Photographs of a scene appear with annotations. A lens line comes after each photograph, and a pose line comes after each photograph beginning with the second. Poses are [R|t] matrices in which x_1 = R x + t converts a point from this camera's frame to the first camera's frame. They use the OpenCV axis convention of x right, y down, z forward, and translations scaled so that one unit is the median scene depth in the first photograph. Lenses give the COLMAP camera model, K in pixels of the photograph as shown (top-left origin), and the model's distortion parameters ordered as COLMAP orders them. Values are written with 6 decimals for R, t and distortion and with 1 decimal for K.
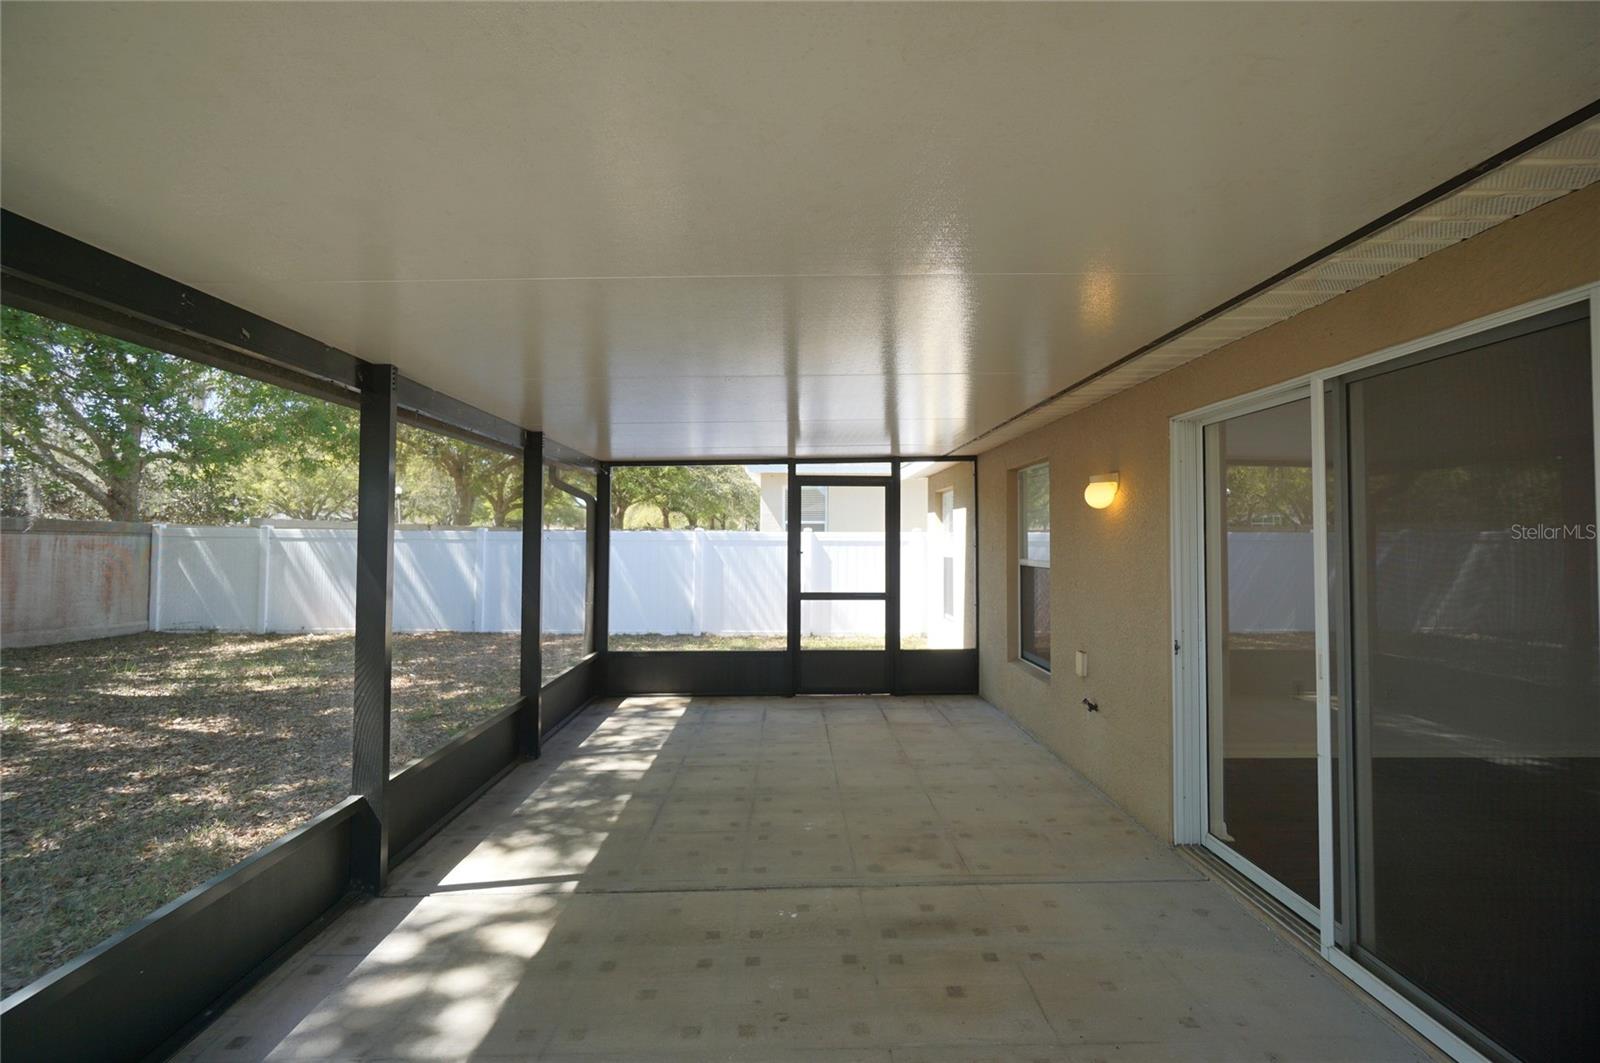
lens RADIAL K [[689.0, 0, 800.0], [0, 689.0, 531.5], [0, 0, 1]] dist [-0.000536, 0.000368]
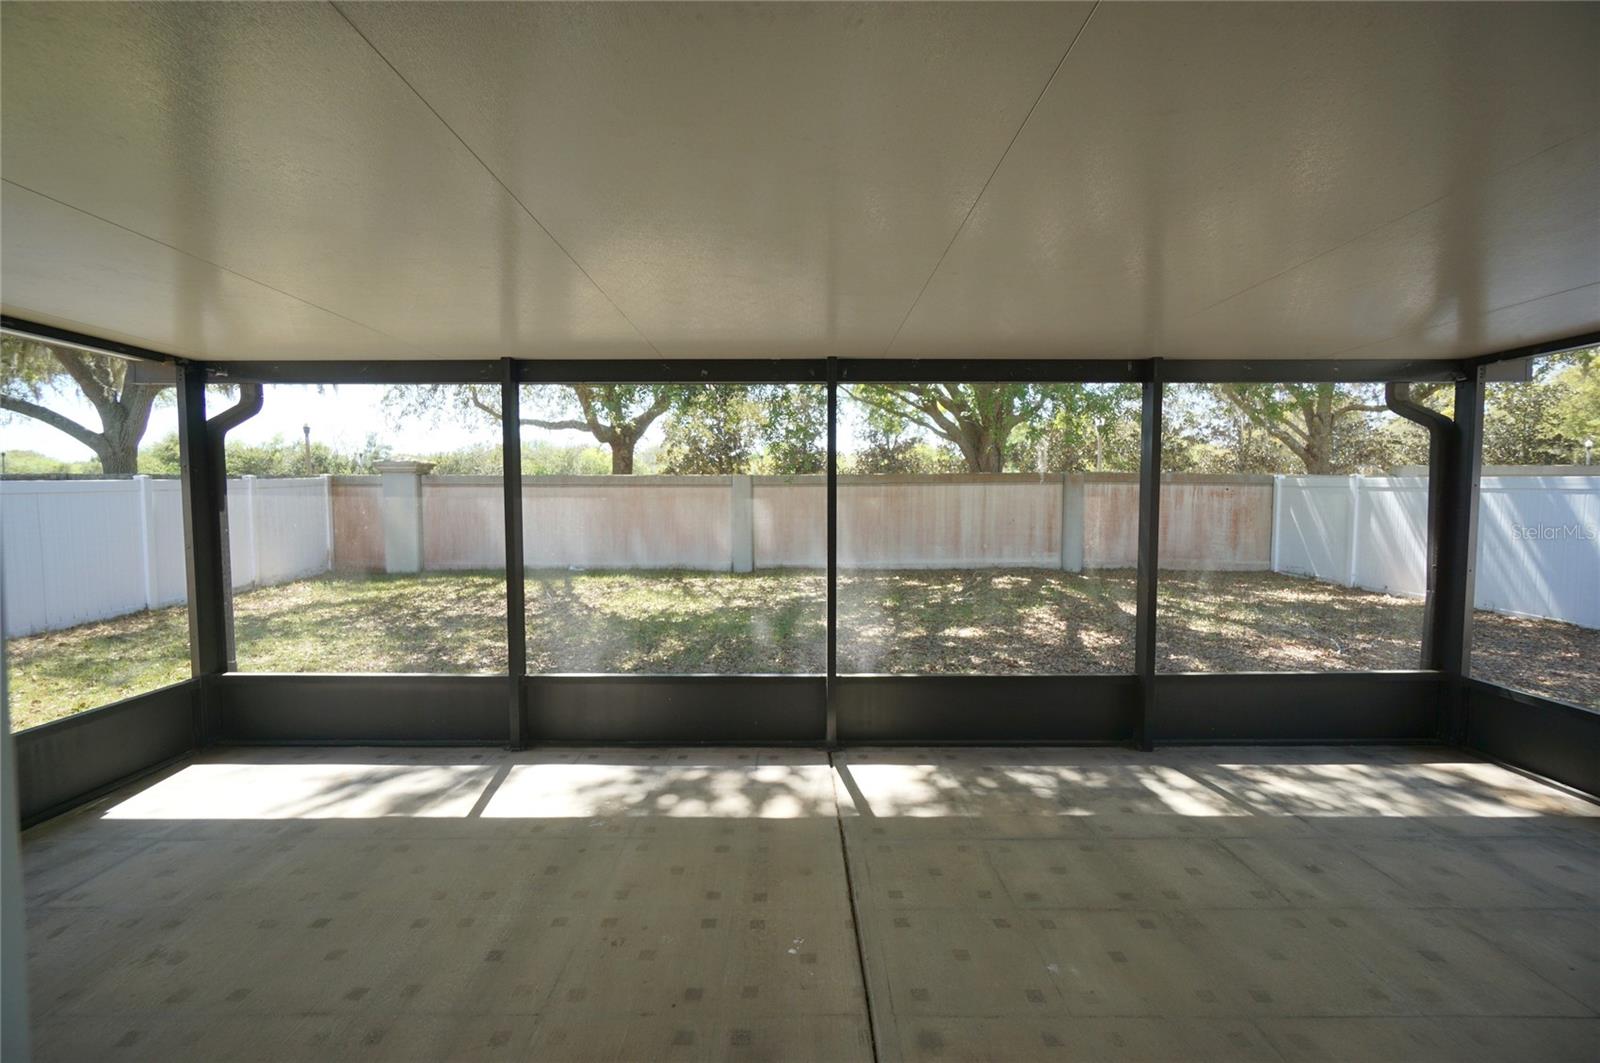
lens RADIAL K [[689.0, 0, 800.0], [0, 689.0, 531.5], [0, 0, 1]] dist [-0.000536, 0.000368]
pose [[-0.016549, 0.061907, -0.997945, 0.540255], [0.013398, 0.998006, 0.061689, 0.003628], [0.999773, -0.012350, -0.017345, 0.711001]]
